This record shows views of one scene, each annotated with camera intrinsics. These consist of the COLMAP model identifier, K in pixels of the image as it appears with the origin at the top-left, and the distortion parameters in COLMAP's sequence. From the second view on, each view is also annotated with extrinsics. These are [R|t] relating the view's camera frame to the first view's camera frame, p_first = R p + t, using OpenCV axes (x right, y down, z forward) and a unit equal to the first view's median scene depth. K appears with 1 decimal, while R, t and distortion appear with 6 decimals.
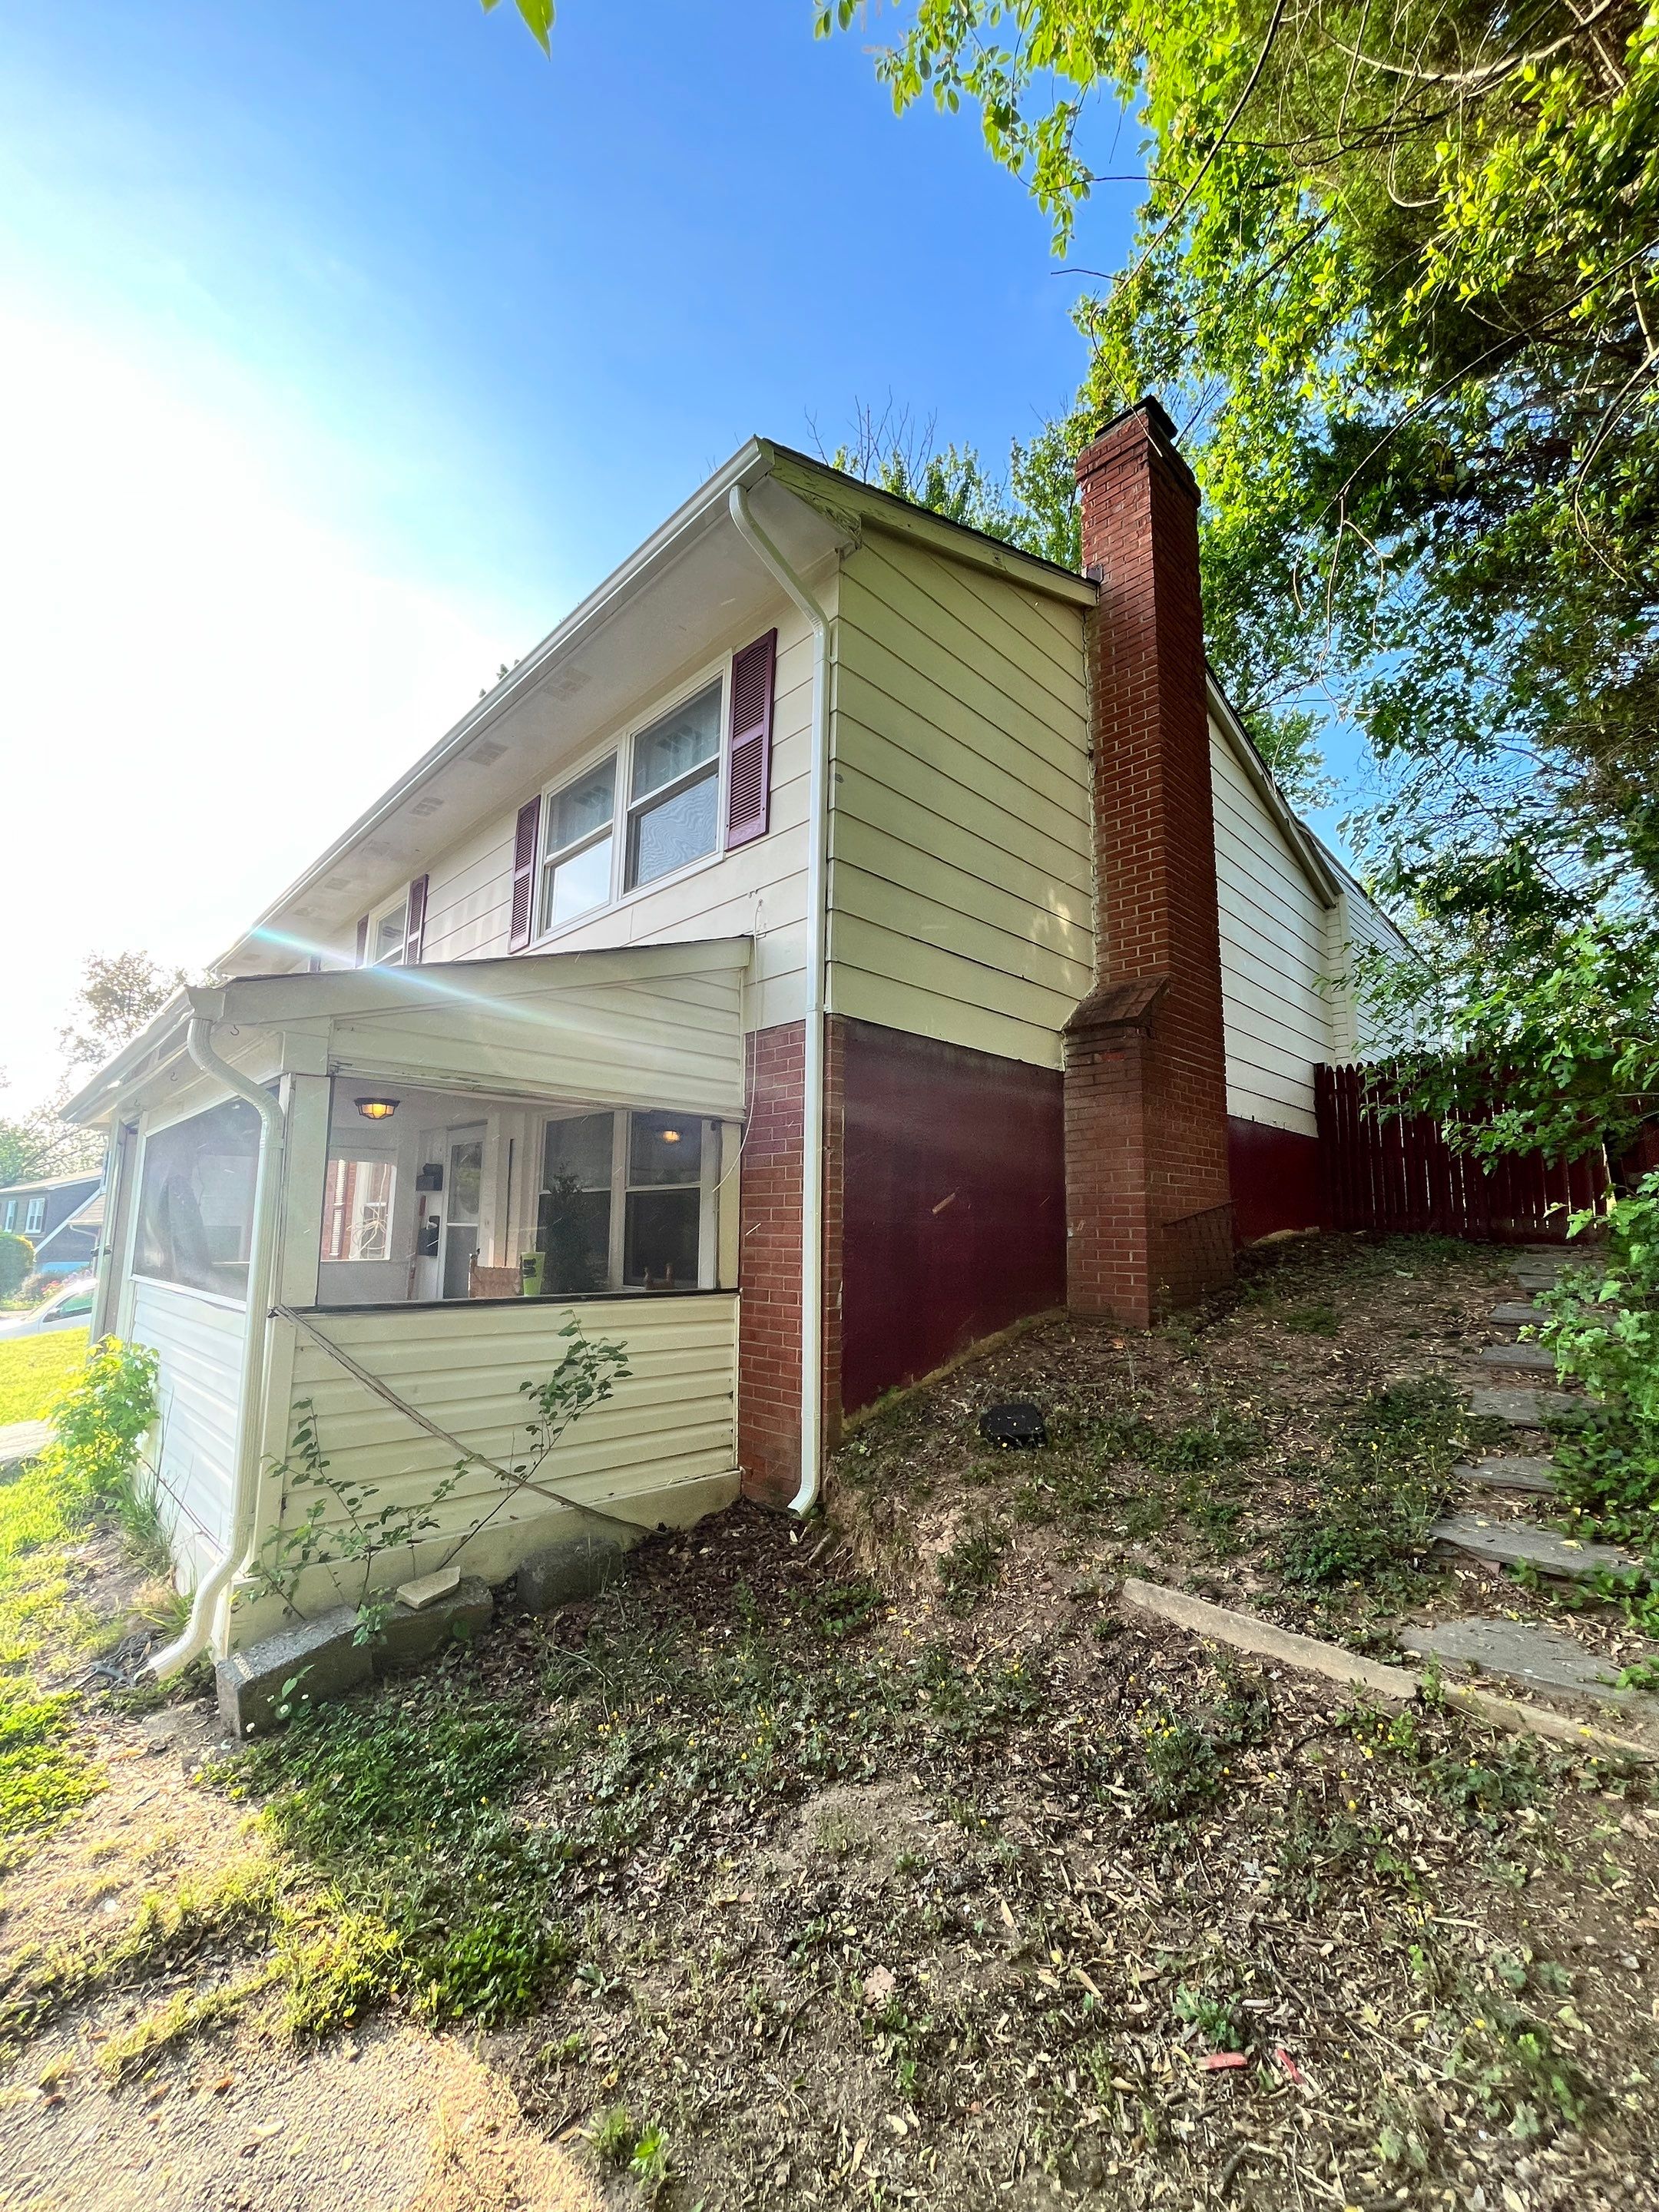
lens RADIAL K [[880.7, 0, 827.6], [0, 880.7, 1103.5], [0, 0, 1]] dist [-0.000094, -0.000092]
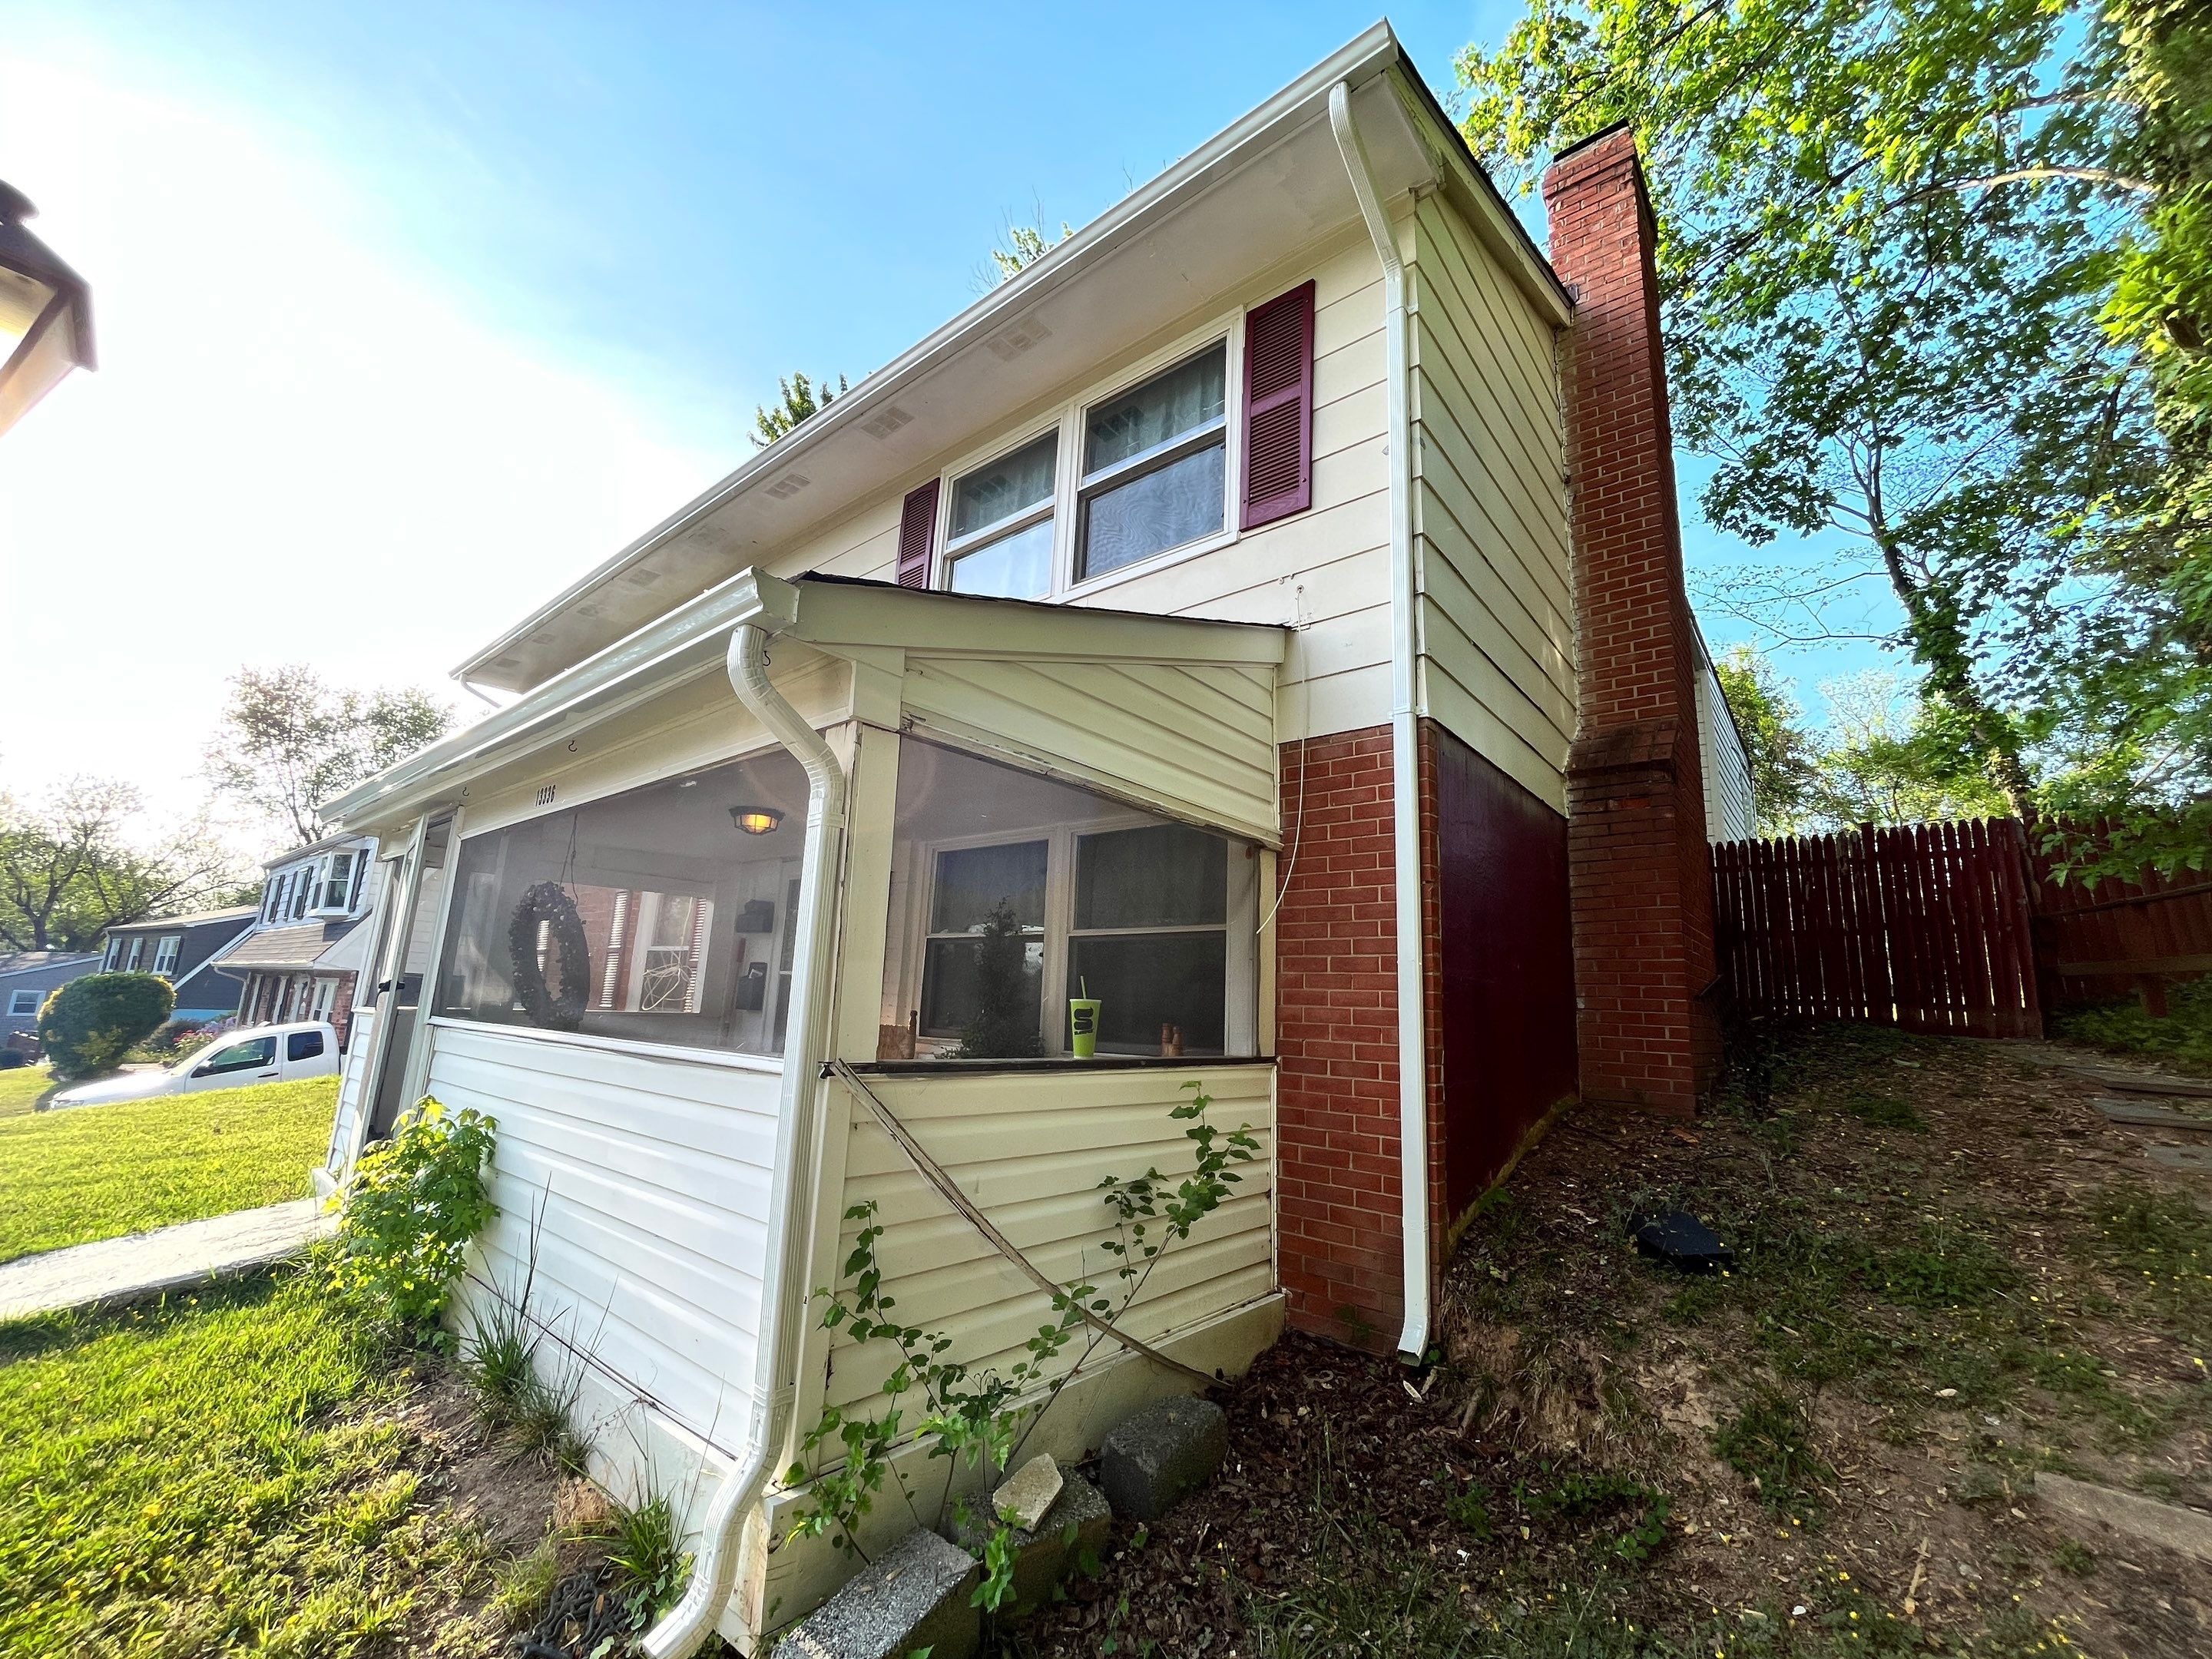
lens RADIAL K [[880.7, 0, 1106.0], [0, 880.7, 829.5], [0, 0, 1]] dist [-0.000094, -0.000092]
pose [[0.994678, 0.051440, 0.089269, -0.340180], [-0.046433, 0.997277, -0.057285, 0.058072], [-0.091973, 0.052835, 0.994359, 0.213081]]
